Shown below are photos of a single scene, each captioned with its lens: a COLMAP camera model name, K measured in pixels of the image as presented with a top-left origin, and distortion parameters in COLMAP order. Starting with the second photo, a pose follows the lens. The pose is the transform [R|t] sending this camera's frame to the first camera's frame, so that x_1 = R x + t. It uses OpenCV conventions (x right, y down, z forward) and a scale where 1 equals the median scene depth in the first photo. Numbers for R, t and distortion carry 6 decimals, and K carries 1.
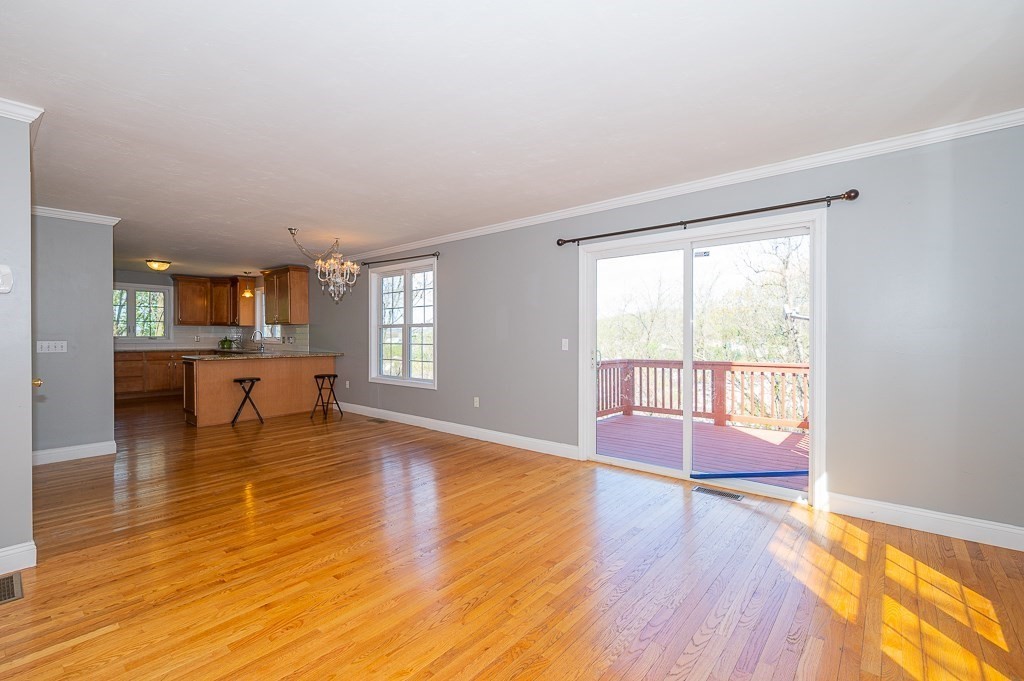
lens RADIAL K [[450.5, 0, 507.0], [0, 450.5, 337.5], [0, 0, 1]] dist [0.001170, -0.000736]
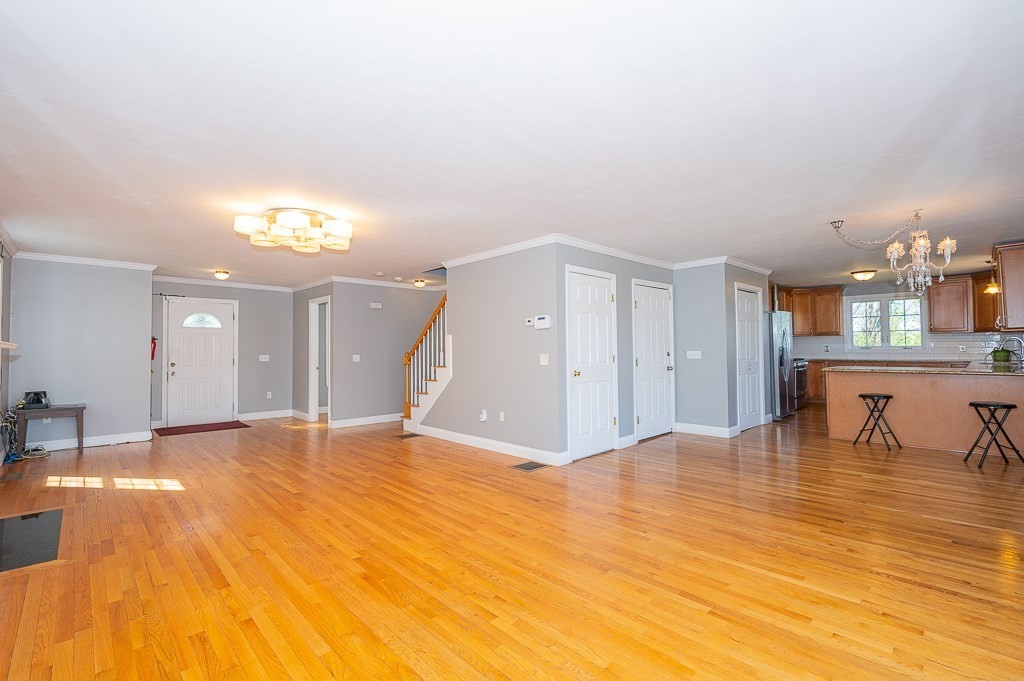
lens RADIAL K [[450.5, 0, 515.0], [0, 450.5, 338.0], [0, 0, 1]] dist [0.001170, -0.000736]
pose [[-0.092278, -0.025091, -0.995417, 0.343202], [0.006316, 0.999648, -0.025783, -0.000443], [0.995713, -0.008666, -0.092087, 0.368649]]
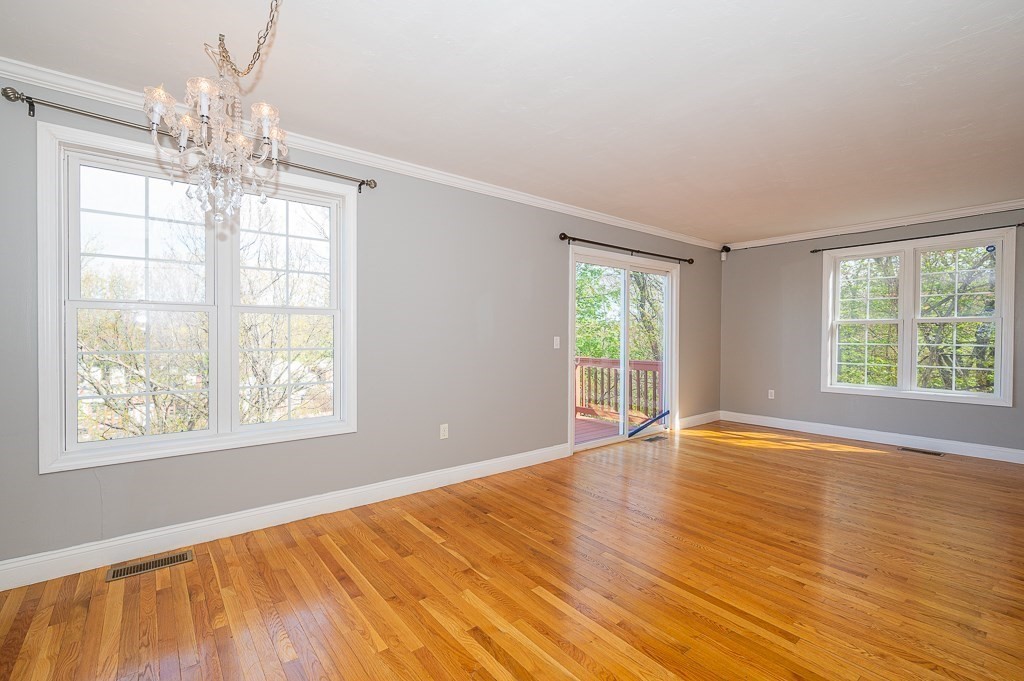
lens RADIAL K [[450.5, 0, 509.0], [0, 450.5, 337.7], [0, 0, 1]] dist [0.001170, -0.000736]
pose [[0.185650, -0.007971, 0.982584, -0.576993], [-0.002193, 0.999961, 0.008526, -0.001836], [-0.982614, -0.003738, 0.185625, 0.633442]]
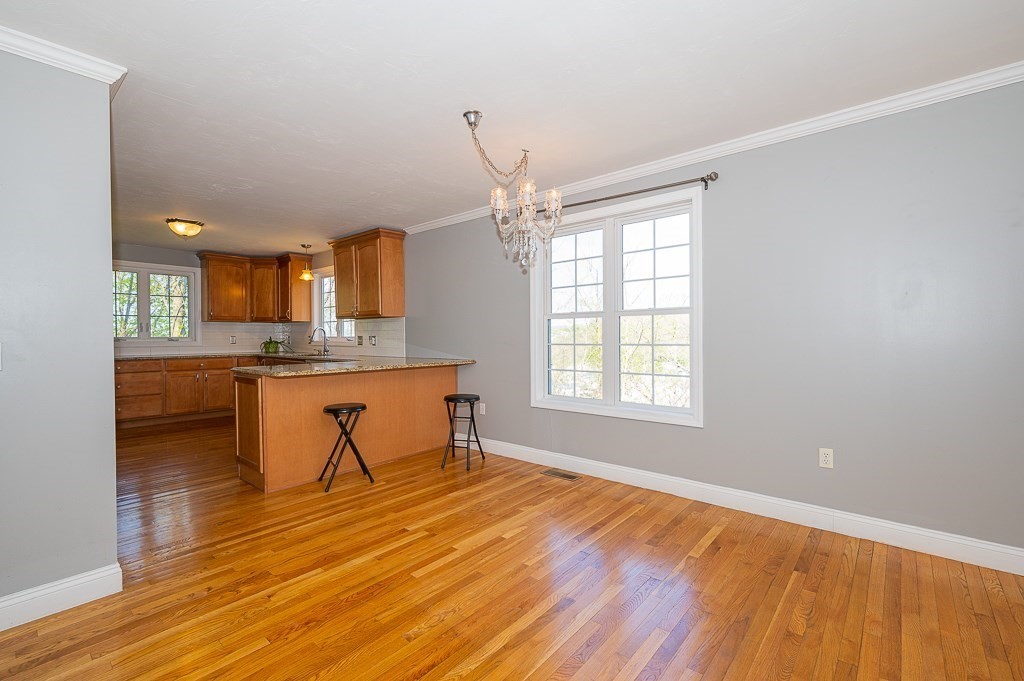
lens RADIAL K [[450.5, 0, 514.7], [0, 450.5, 339.1], [0, 0, 1]] dist [0.001170, -0.000736]
pose [[0.999958, -0.008625, -0.002944, -0.338390], [0.008637, 0.999955, 0.003950, 0.003786], [0.002909, -0.003975, 0.999988, 0.397956]]
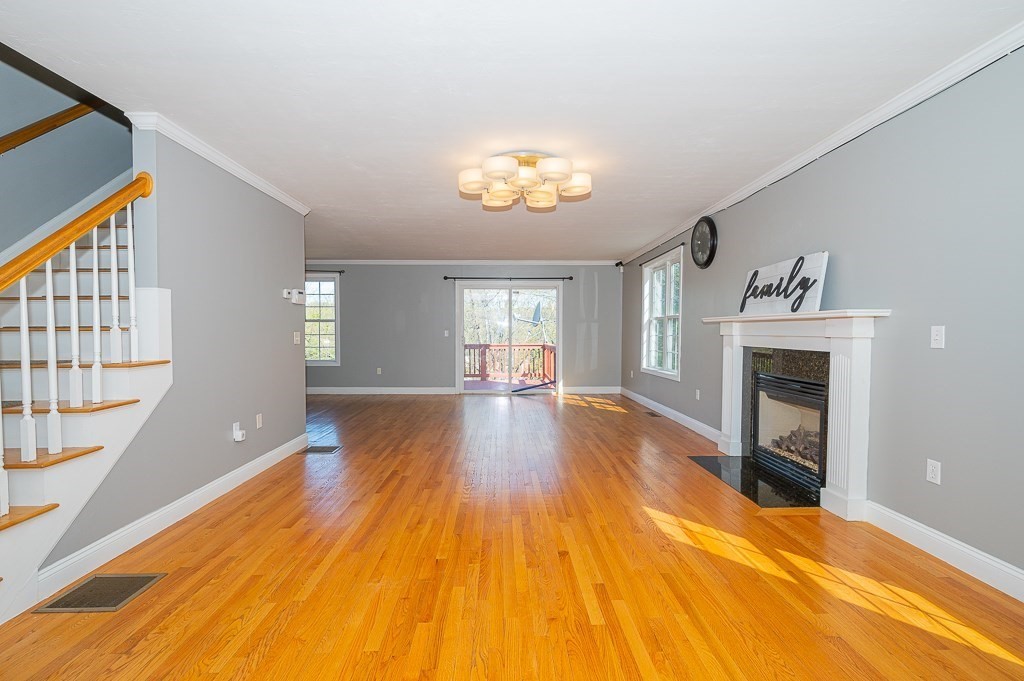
lens RADIAL K [[450.5, 0, 509.4], [0, 450.5, 344.8], [0, 0, 1]] dist [0.001170, -0.000736]
pose [[0.746444, -0.019635, 0.665158, -0.623130], [0.001427, 0.999610, 0.027907, 0.007905], [-0.665447, -0.019882, 0.746181, -0.376626]]
